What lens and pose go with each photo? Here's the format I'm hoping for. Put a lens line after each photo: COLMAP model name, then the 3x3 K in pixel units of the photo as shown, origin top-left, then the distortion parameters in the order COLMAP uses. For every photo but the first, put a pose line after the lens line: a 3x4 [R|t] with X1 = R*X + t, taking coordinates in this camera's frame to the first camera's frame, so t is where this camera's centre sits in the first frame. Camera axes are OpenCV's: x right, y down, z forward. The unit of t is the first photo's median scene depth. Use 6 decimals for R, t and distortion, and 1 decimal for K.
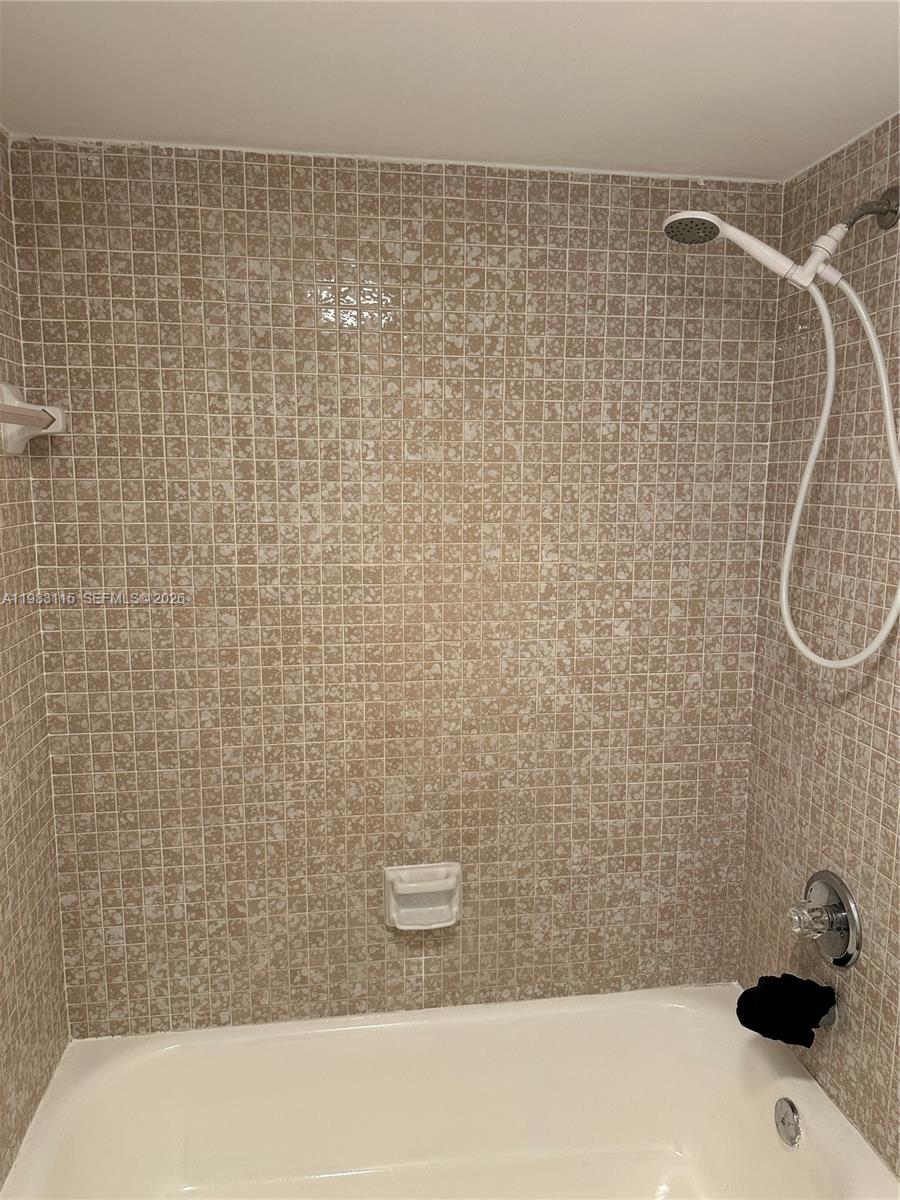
lens RADIAL K [[847.4, 0, 451.8], [0, 847.4, 599.9], [0, 0, 1]] dist [0.000216, -0.000465]
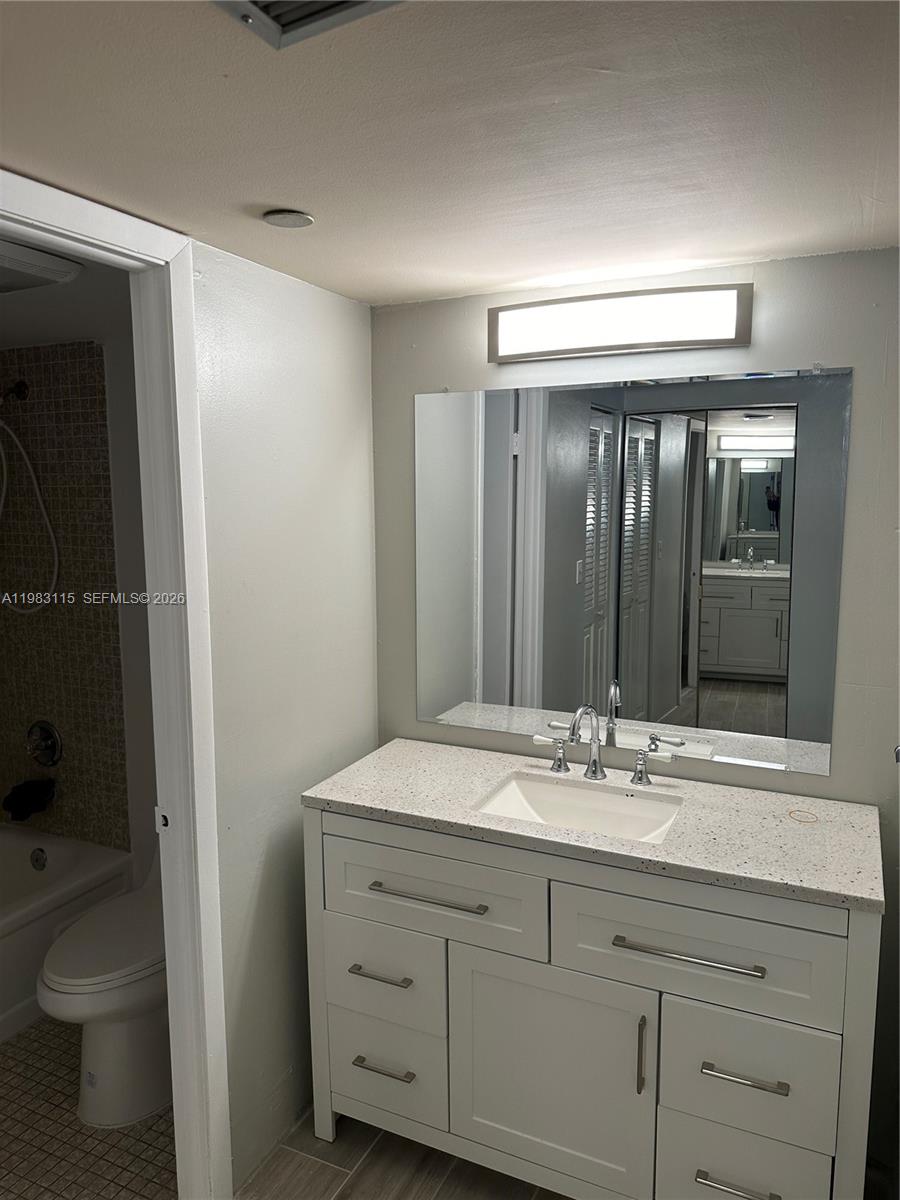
lens RADIAL K [[847.4, 0, 451.5], [0, 847.4, 600.8], [0, 0, 1]] dist [0.000216, -0.000465]
pose [[0.555047, -0.116633, 0.823602, -0.619667], [0.134188, 0.989708, 0.049723, 0.082602], [-0.820924, 0.082919, 0.564985, -0.925220]]
